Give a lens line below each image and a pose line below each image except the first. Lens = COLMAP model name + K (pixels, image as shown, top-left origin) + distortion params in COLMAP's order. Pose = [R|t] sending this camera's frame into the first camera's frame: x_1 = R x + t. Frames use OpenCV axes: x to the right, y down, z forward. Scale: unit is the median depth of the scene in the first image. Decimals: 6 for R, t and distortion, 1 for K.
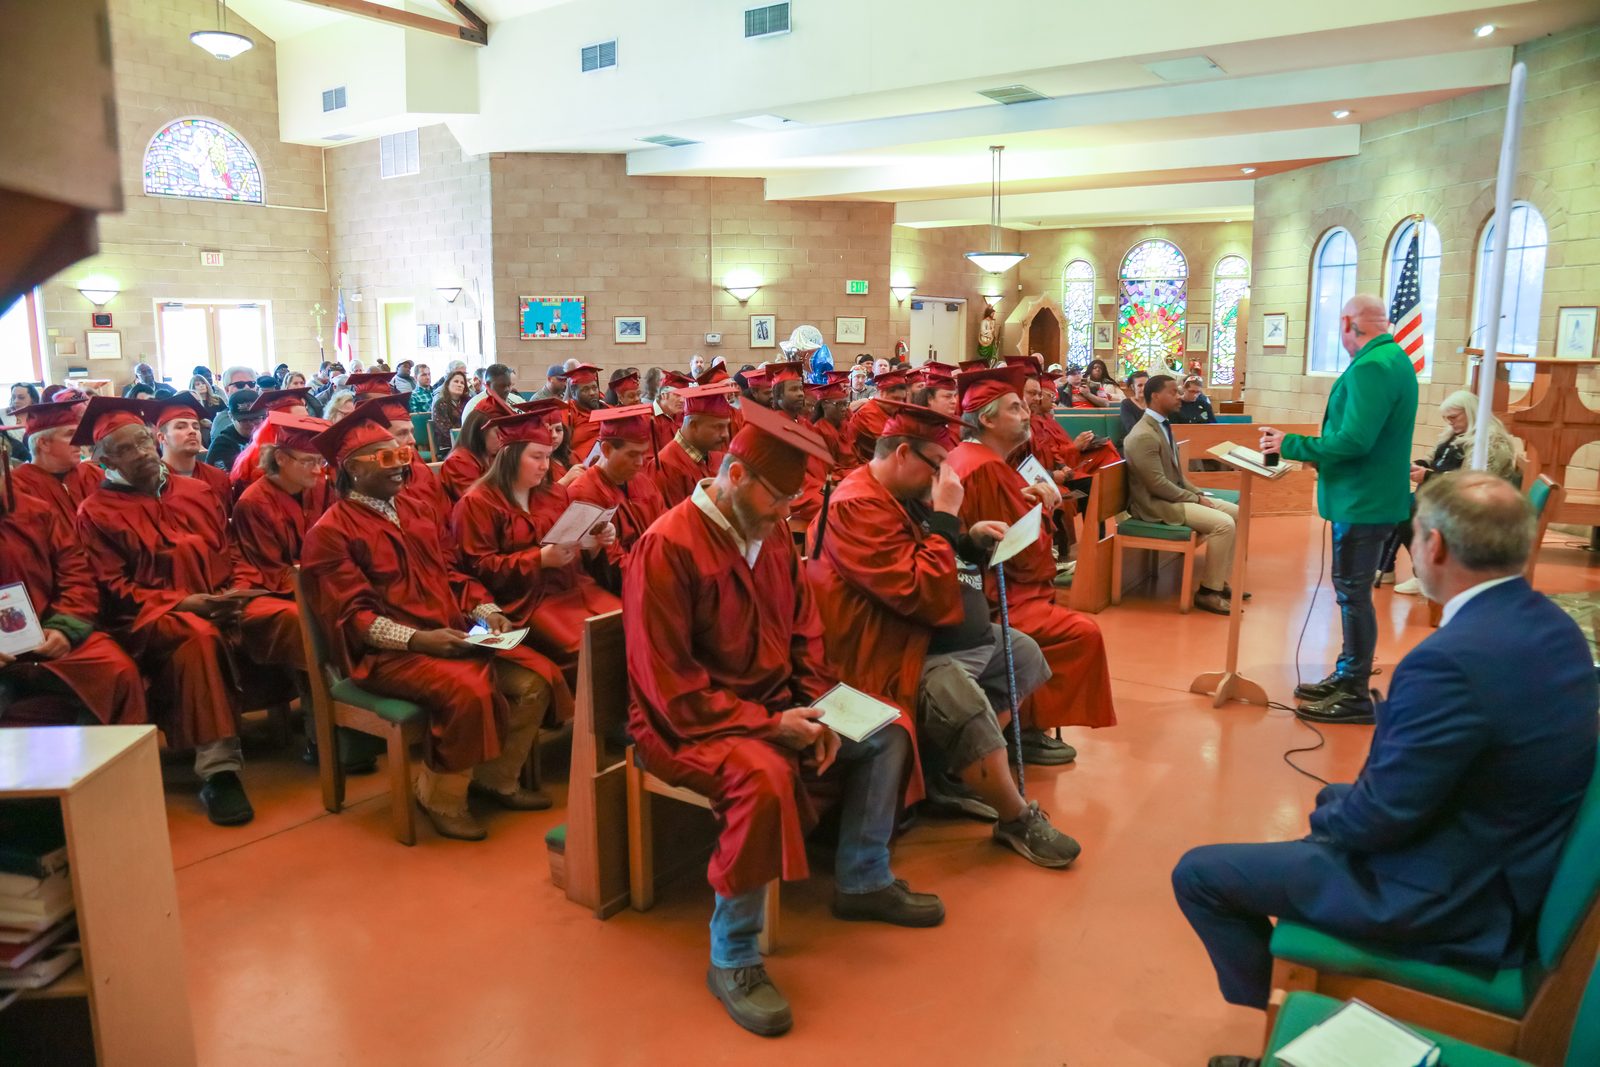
lens RADIAL K [[1033.0, 0, 800.0], [0, 1033.0, 533.5], [0, 0, 1]] dist [-0.096609, 0.055343]
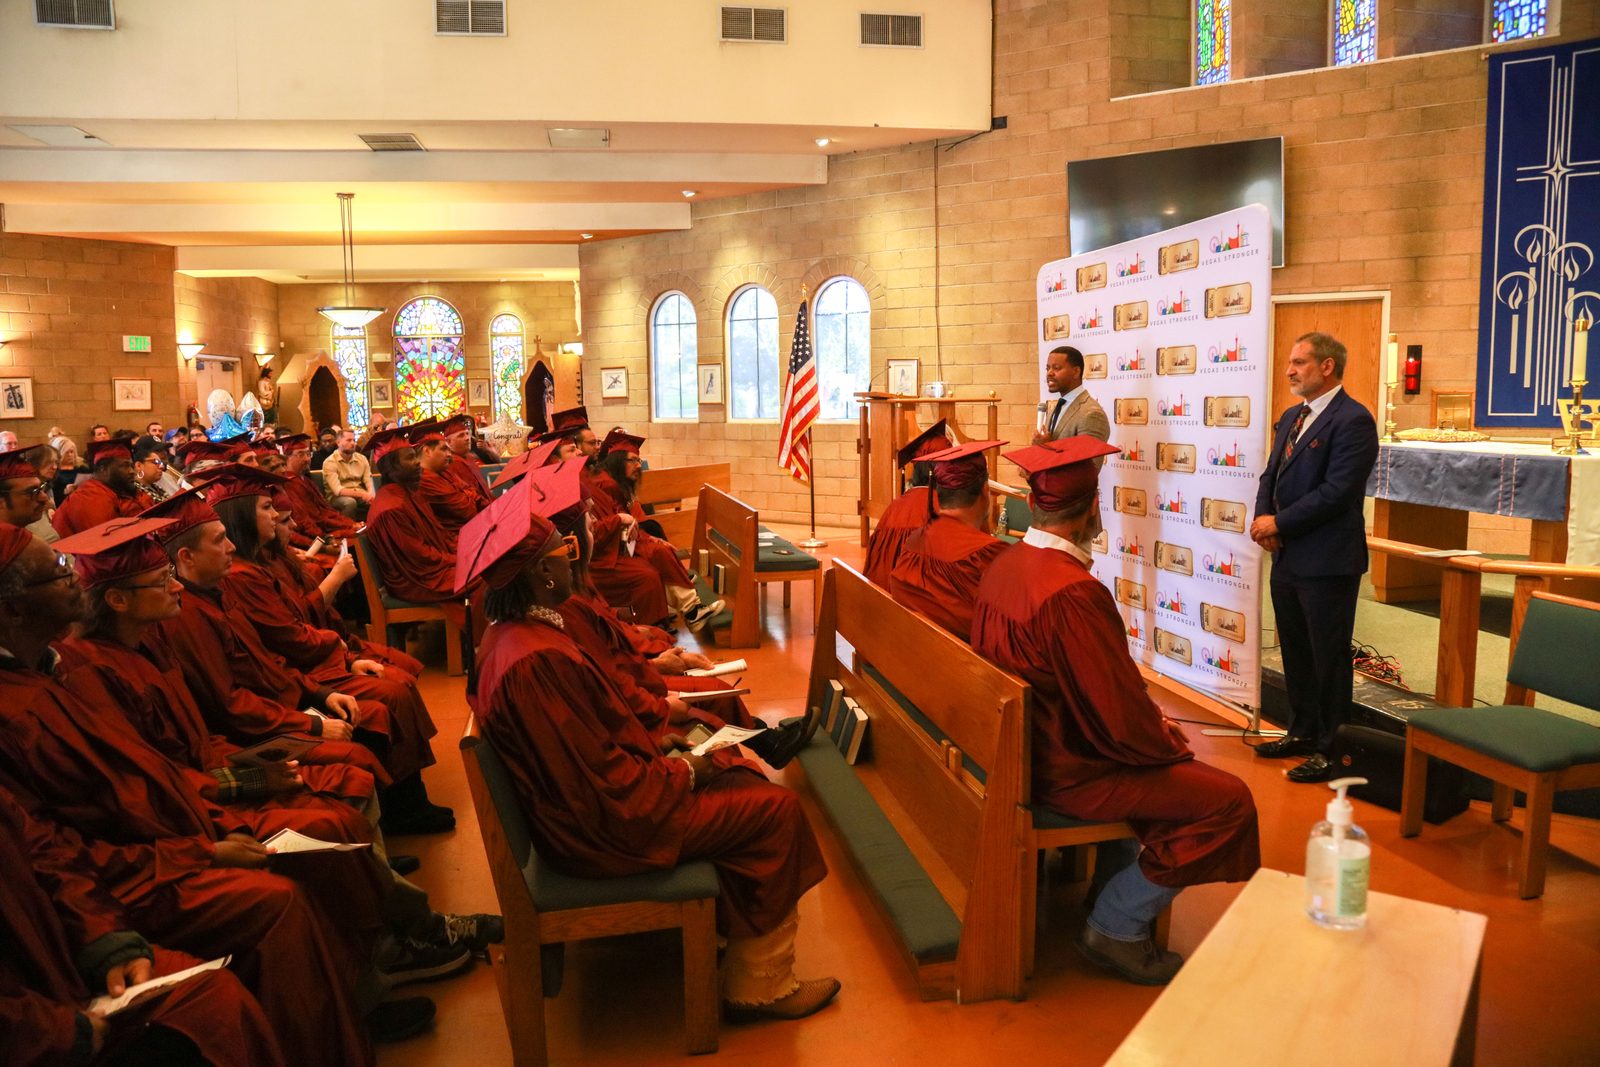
lens RADIAL K [[1033.0, 0, 800.0], [0, 1033.0, 533.5], [0, 0, 1]] dist [-0.096609, 0.055343]
pose [[0.734380, -0.104987, 0.670570, -0.110111], [0.141321, 0.989964, 0.000224, -0.009764], [-0.663864, 0.094601, 0.741846, 0.048622]]
